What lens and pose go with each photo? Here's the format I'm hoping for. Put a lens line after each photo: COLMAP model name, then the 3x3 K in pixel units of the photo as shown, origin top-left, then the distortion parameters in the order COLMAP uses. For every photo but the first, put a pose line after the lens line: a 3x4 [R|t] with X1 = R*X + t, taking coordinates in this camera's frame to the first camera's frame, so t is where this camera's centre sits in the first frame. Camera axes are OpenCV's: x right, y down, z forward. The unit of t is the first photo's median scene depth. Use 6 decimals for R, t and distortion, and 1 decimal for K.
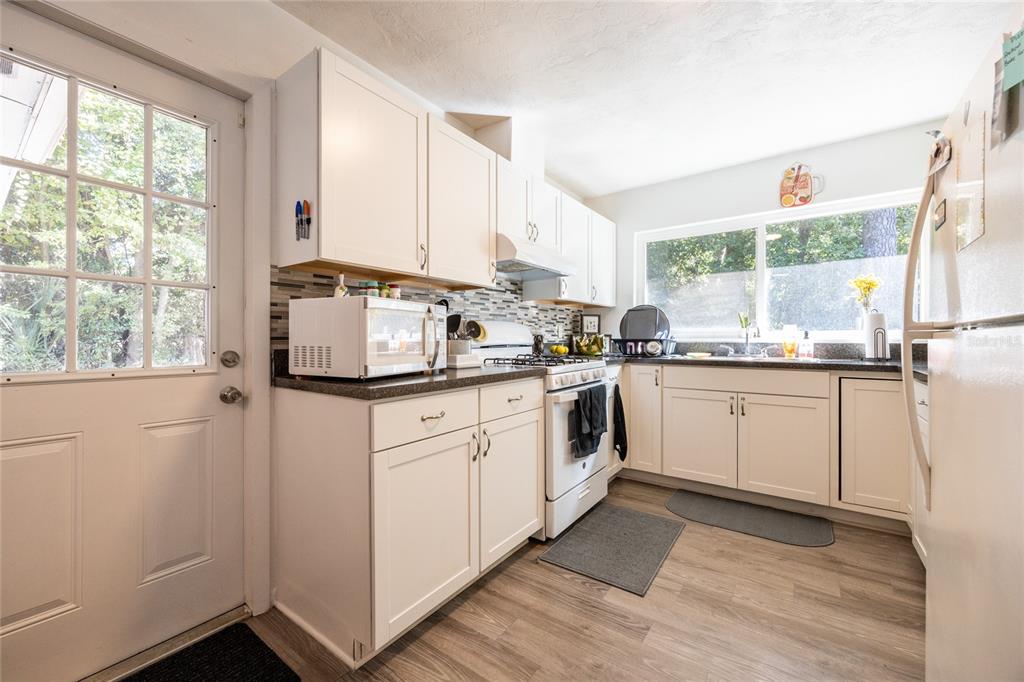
lens RADIAL K [[410.3, 0, 486.0], [0, 410.3, 340.5], [0, 0, 1]] dist [-0.000288, 0.000090]
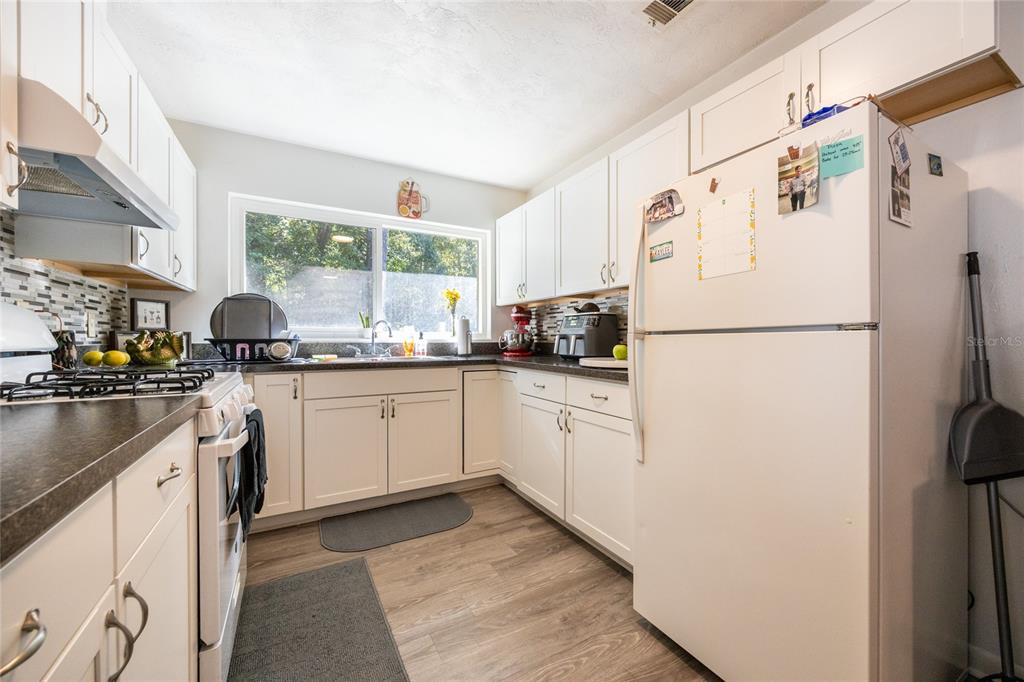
lens RADIAL K [[397.4, 0, 520.0], [0, 397.4, 343.3], [0, 0, 1]] dist [-0.001725, -0.000005]
pose [[0.379548, -0.009279, 0.925125, -0.147244], [0.001965, 0.999956, 0.009224, -0.001999], [-0.925170, -0.001683, 0.379550, 0.403353]]
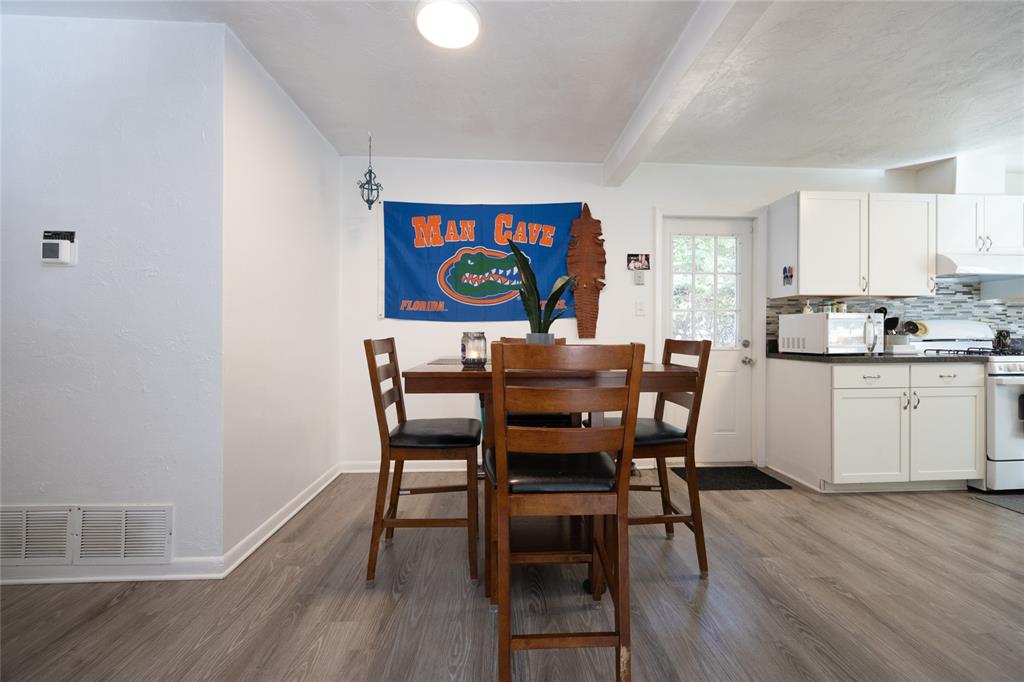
lens RADIAL K [[400.9, 0, 517.2], [0, 400.9, 336.6], [0, 0, 1]] dist [-0.002123, -0.000324]
pose [[0.652818, 0.004595, -0.757501, 0.121533], [-0.003070, 0.999989, 0.003421, 0.003278], [0.757508, 0.000092, 0.652825, -0.870372]]
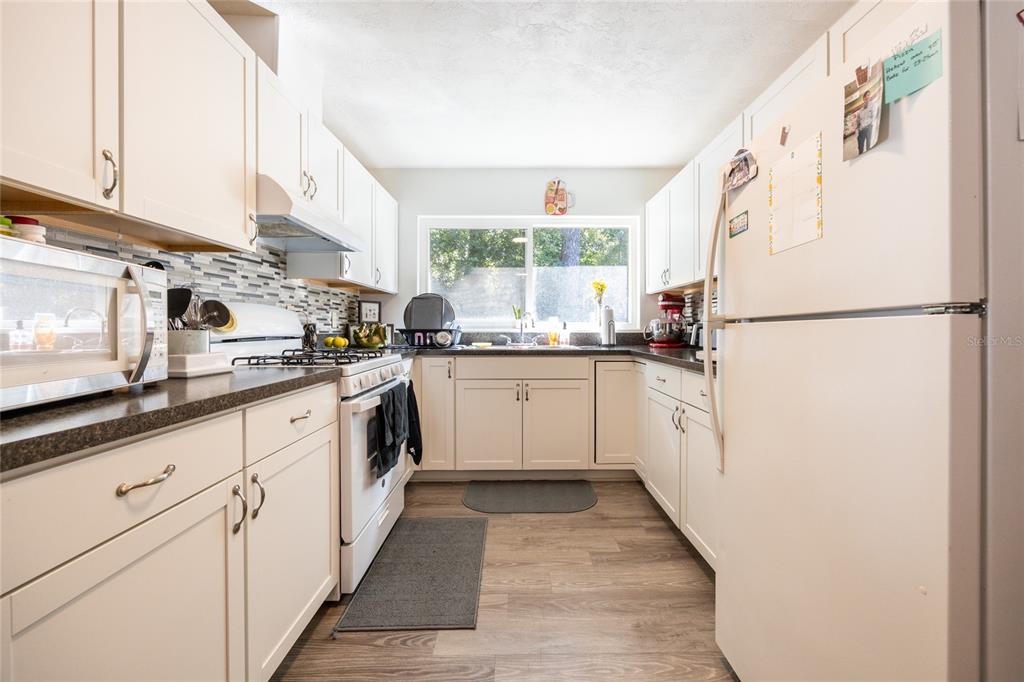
lens RADIAL K [[404.2, 0, 518.9], [0, 404.2, 332.5], [0, 0, 1]] dist [-0.001500, 0.000062]
pose [[0.783613, -0.003984, 0.621236, -0.050399], [0.001422, 0.999988, 0.004618, 0.000253], [-0.621247, -0.002735, 0.783610, 0.207749]]
